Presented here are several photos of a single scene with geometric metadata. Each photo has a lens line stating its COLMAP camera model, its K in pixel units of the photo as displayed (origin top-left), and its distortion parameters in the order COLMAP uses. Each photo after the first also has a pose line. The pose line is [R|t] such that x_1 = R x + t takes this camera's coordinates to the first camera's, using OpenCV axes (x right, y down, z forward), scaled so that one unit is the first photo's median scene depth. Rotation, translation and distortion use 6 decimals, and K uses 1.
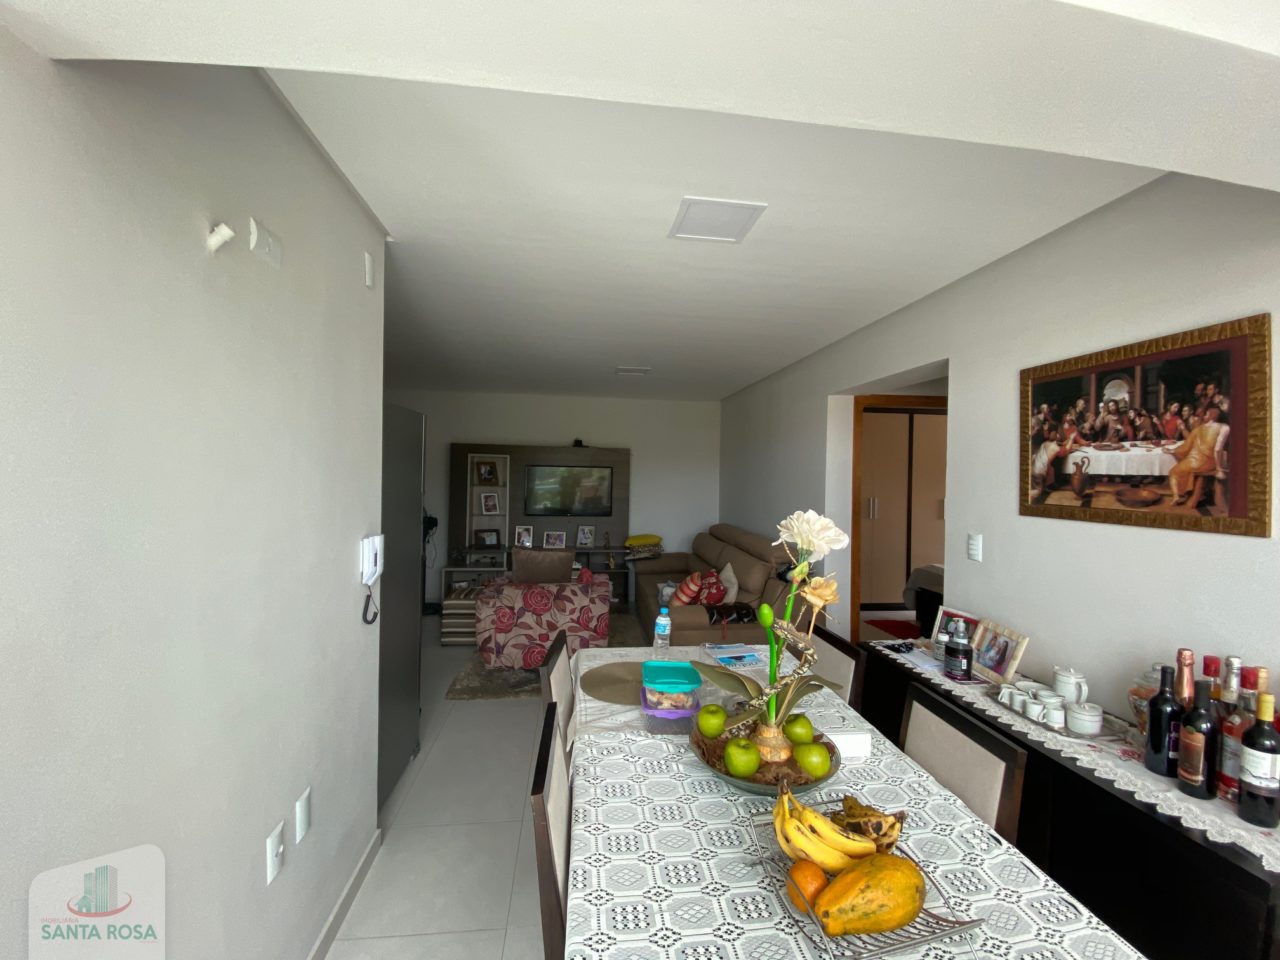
lens RADIAL K [[517.9, 0, 640.0], [0, 517.9, 480.0], [0, 0, 1]] dist [-0.000556, -0.000048]
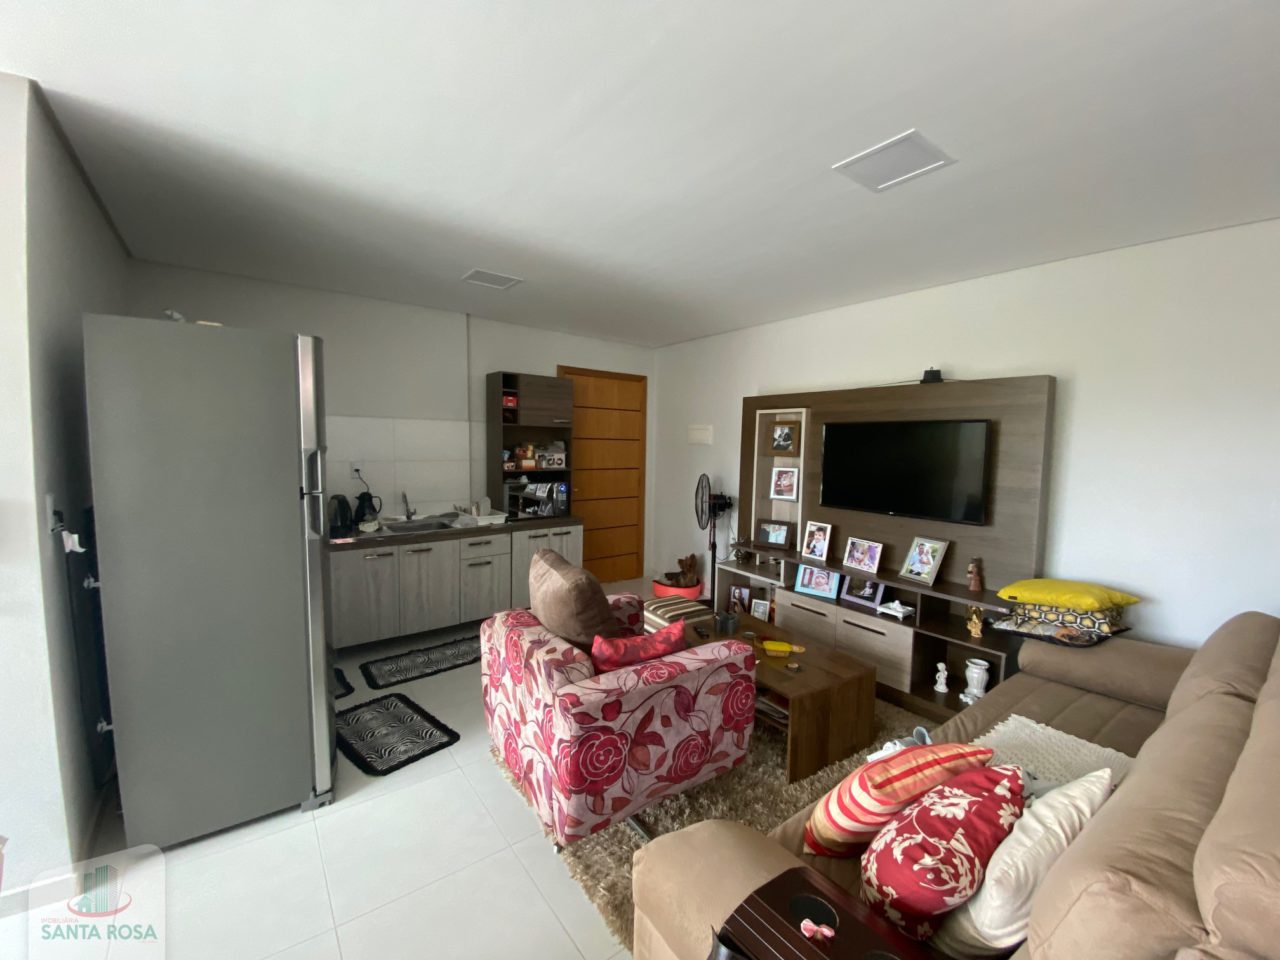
lens RADIAL K [[517.9, 0, 640.0], [0, 517.9, 480.0], [0, 0, 1]] dist [-0.000556, -0.000048]
pose [[0.507378, 0.066533, -0.859151, 0.326251], [-0.027454, 0.997757, 0.061054, 0.009746], [0.861286, -0.007390, 0.508067, 0.838405]]
